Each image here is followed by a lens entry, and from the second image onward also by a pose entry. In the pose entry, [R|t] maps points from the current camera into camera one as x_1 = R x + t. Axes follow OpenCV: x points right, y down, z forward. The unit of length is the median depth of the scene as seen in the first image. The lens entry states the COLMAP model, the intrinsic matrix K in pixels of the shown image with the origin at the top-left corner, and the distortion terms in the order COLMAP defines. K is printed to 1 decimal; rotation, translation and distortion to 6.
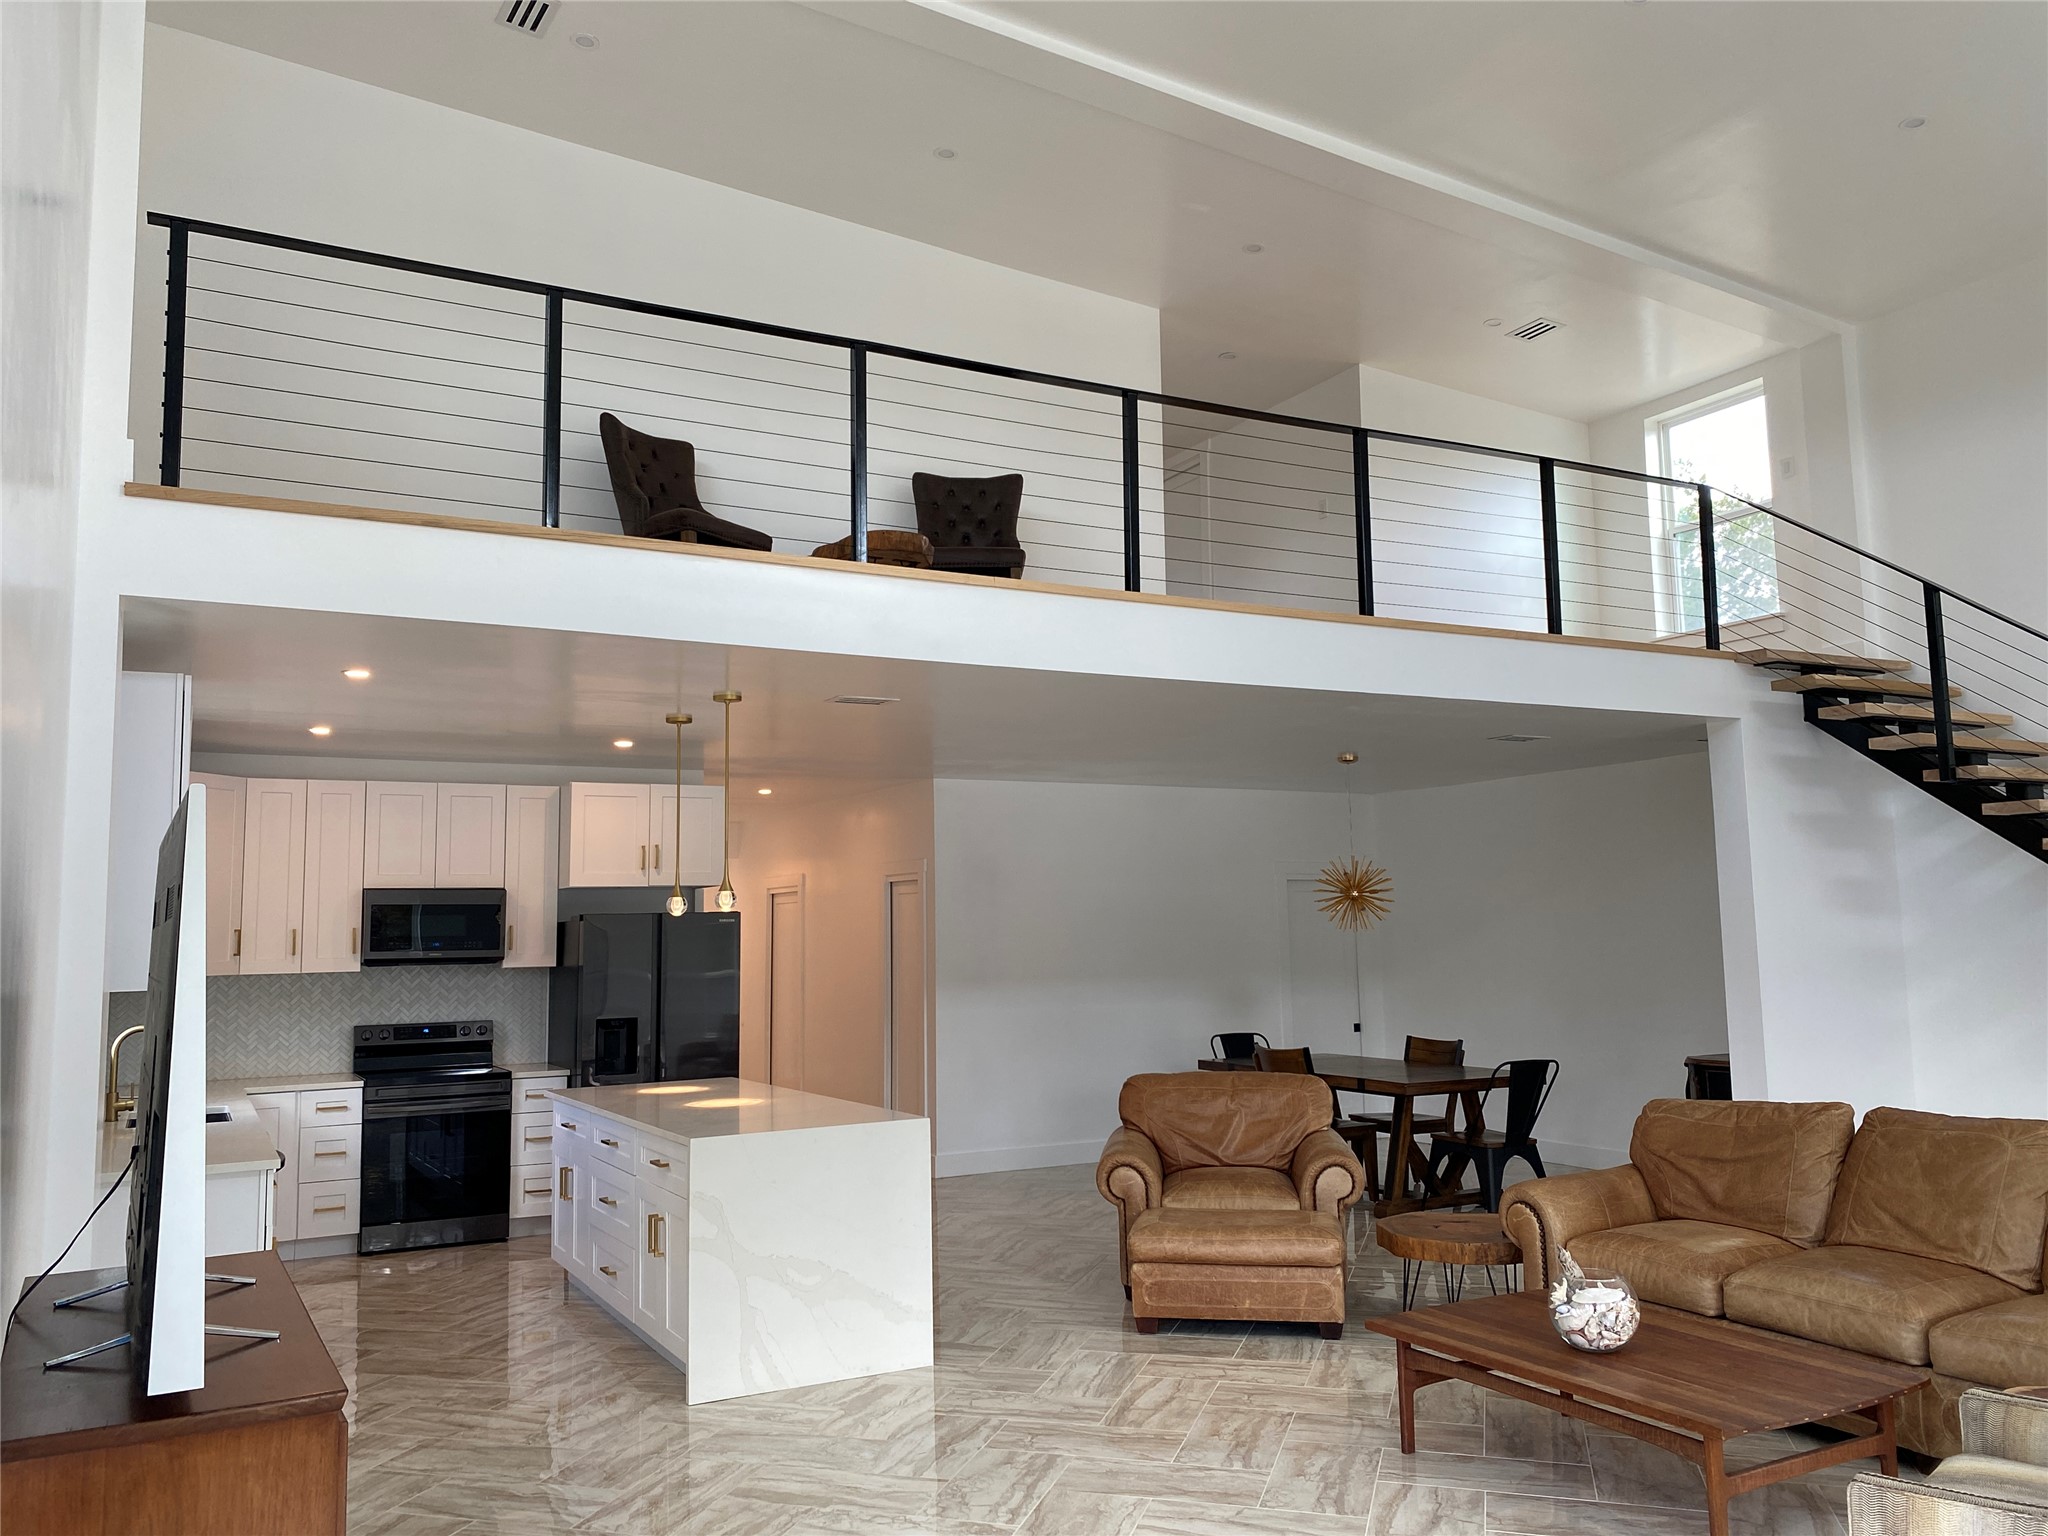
lens RADIAL K [[1564.8, 0, 1012.8], [0, 1564.8, 764.1], [0, 0, 1]] dist [0.056732, -0.064297]
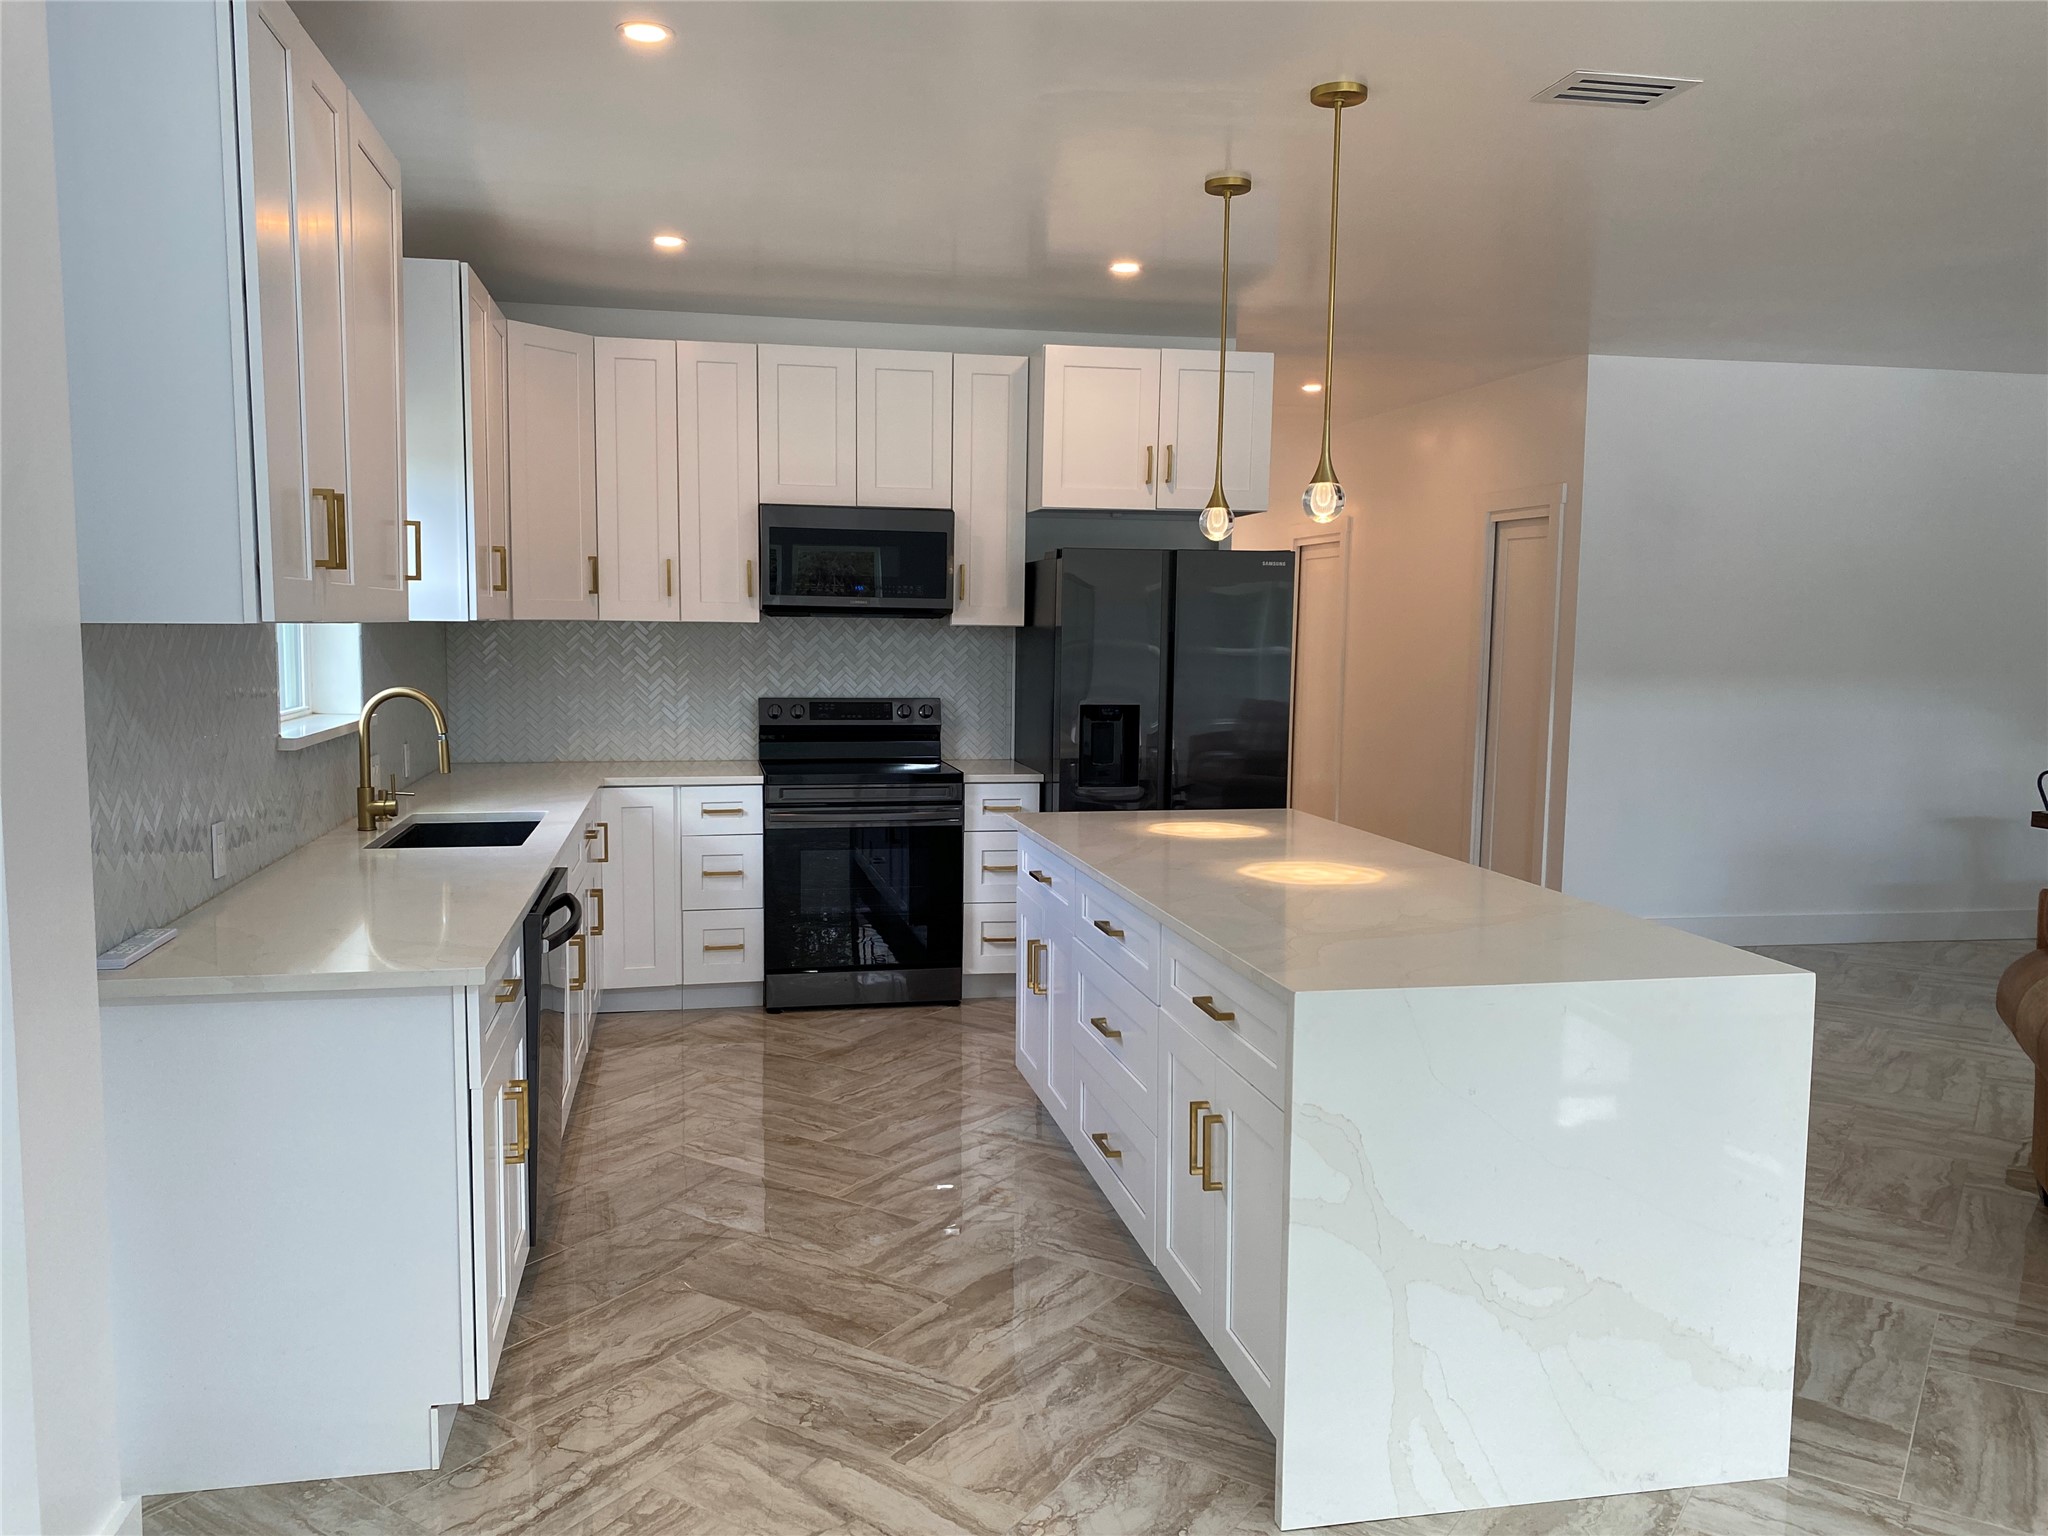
lens RADIAL K [[1564.8, 0, 1002.7], [0, 1564.8, 755.4], [0, 0, 1]] dist [0.056732, -0.064297]
pose [[0.954664, 0.054250, -0.292702, -0.147774], [0.003395, 0.981207, 0.192930, 0.080342], [0.297667, -0.185177, 0.936538, 0.533202]]
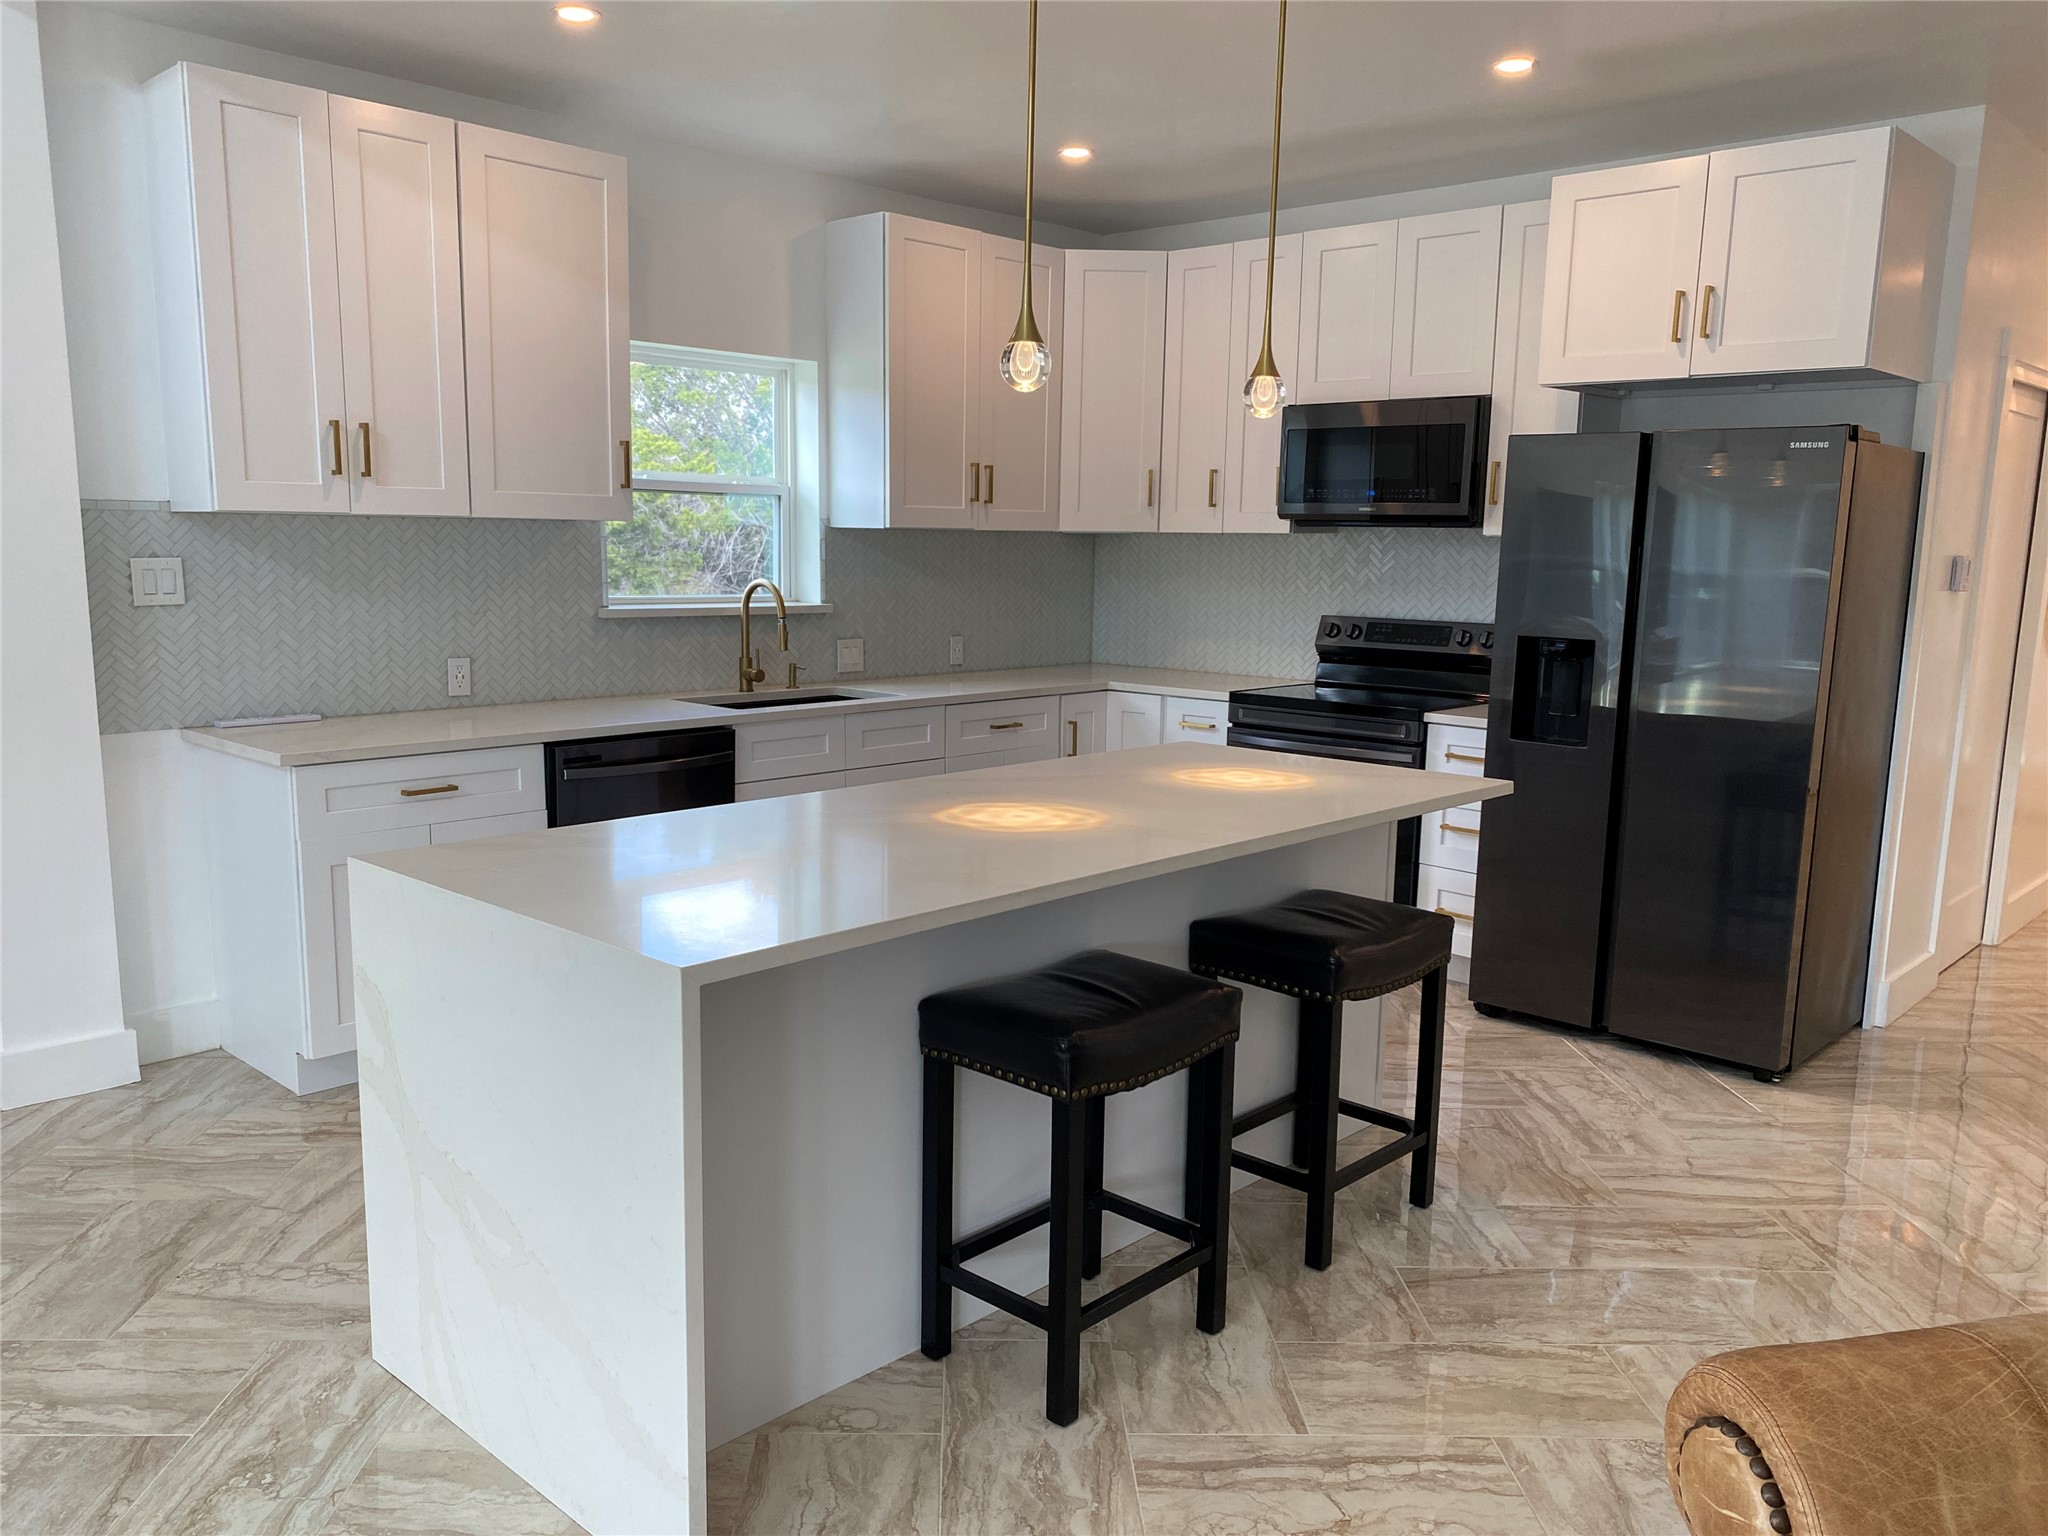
lens RADIAL K [[1564.8, 0, 1006.2], [0, 1564.8, 760.5], [0, 0, 1]] dist [0.056732, -0.064297]
pose [[0.308831, 0.157914, -0.937916, 0.276238], [0.079427, 0.978394, 0.190882, 0.130335], [0.947795, -0.133446, 0.289616, 0.997907]]
